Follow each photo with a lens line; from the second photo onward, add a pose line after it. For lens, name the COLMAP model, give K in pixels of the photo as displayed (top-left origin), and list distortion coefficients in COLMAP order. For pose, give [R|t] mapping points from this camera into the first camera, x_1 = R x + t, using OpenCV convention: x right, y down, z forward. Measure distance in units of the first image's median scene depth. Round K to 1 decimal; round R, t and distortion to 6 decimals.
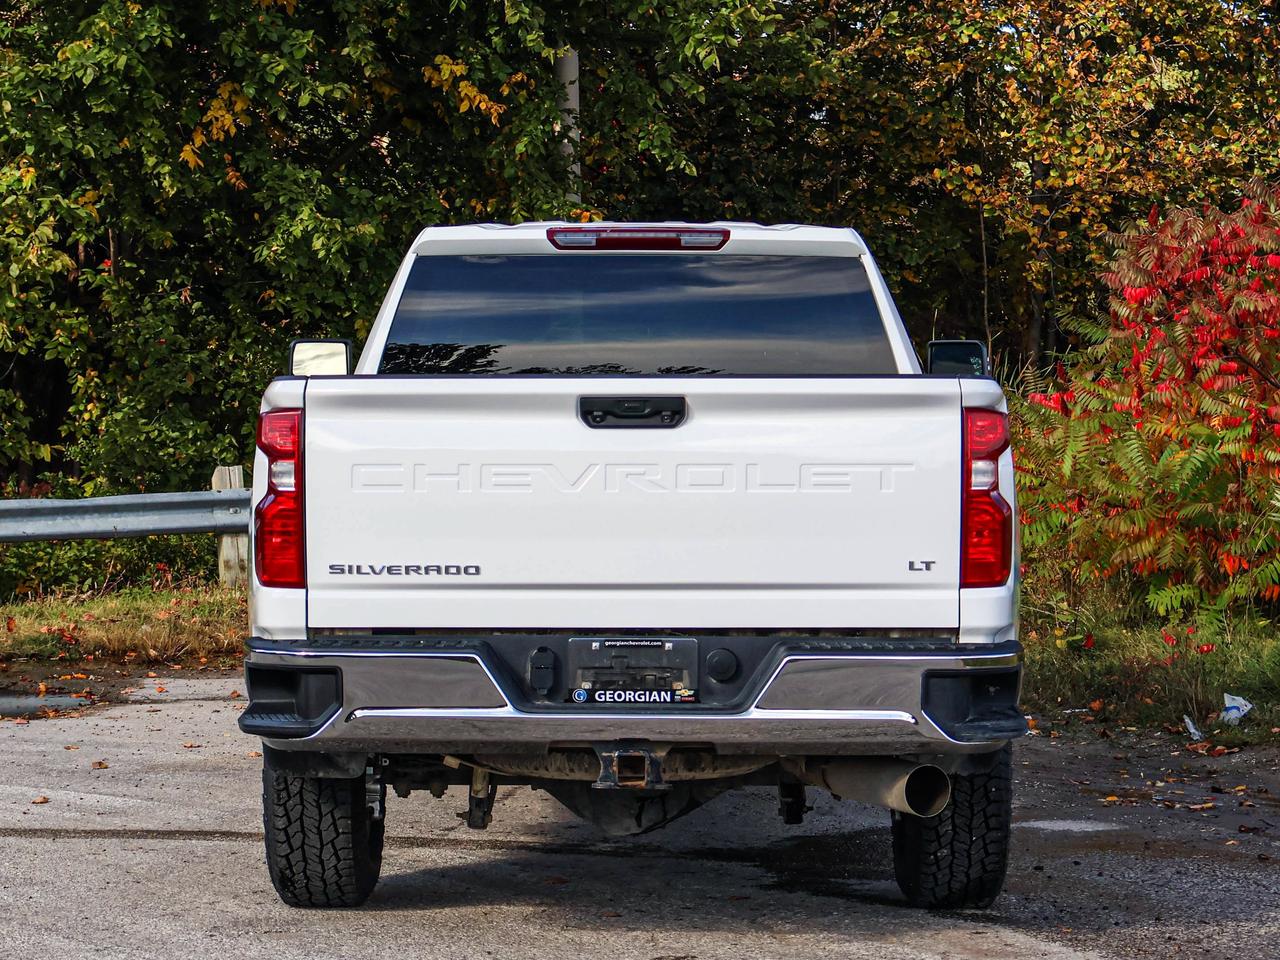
lens RADIAL K [[3045.4, 0, 640.0], [0, 3045.4, 480.0], [0, 0, 1]] dist [0.001775, 0.344720]
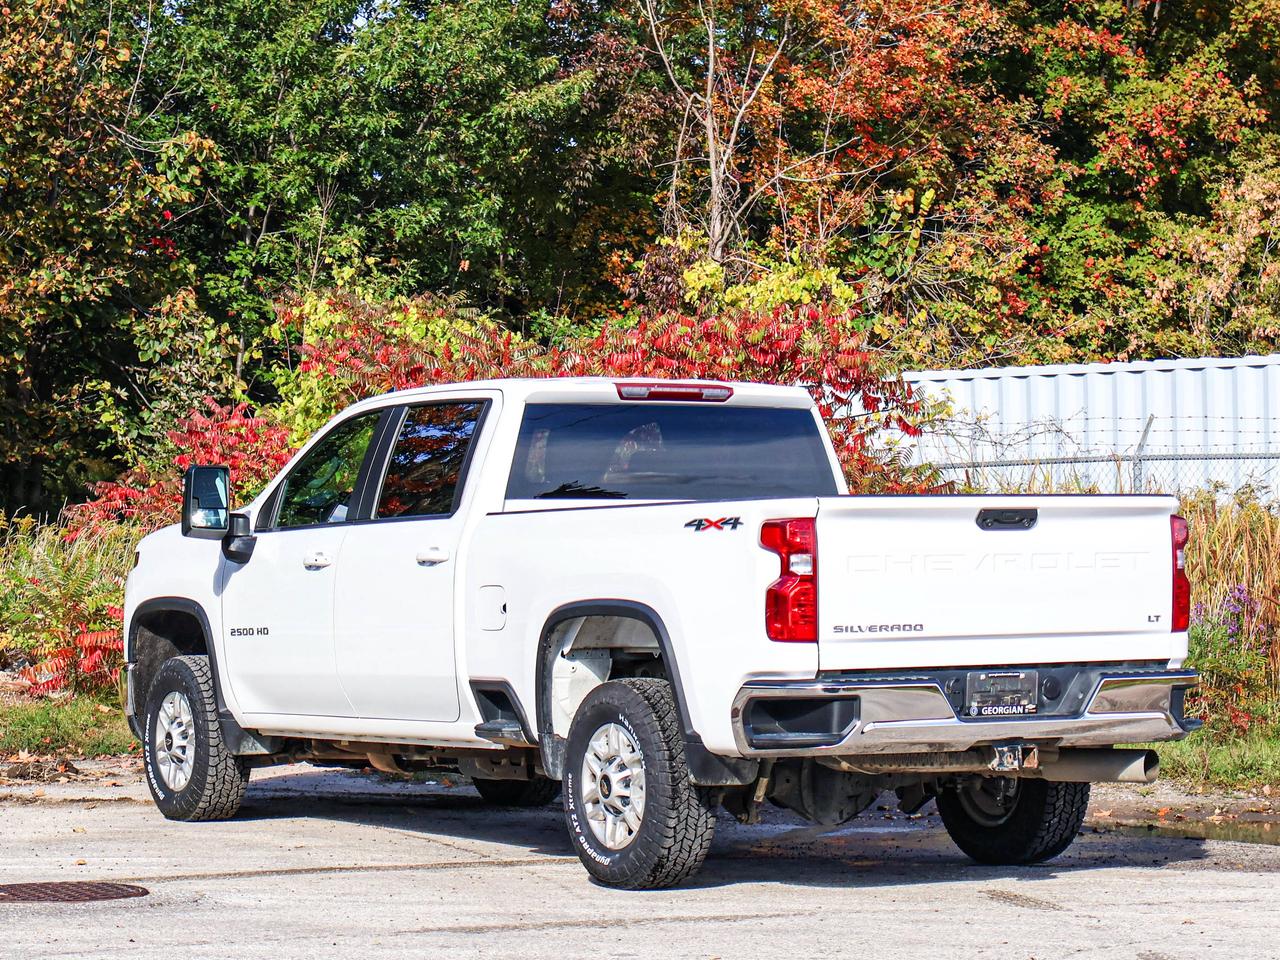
lens RADIAL K [[3513.9, 0, 640.0], [0, 3513.9, 480.0], [0, 0, 1]] dist [0.014606, 0.106857]
pose [[0.852786, 0.000674, 0.522260, -1.051652], [0.021029, 0.999144, -0.035627, 0.016004], [-0.521837, 0.041365, 0.852042, -0.379033]]
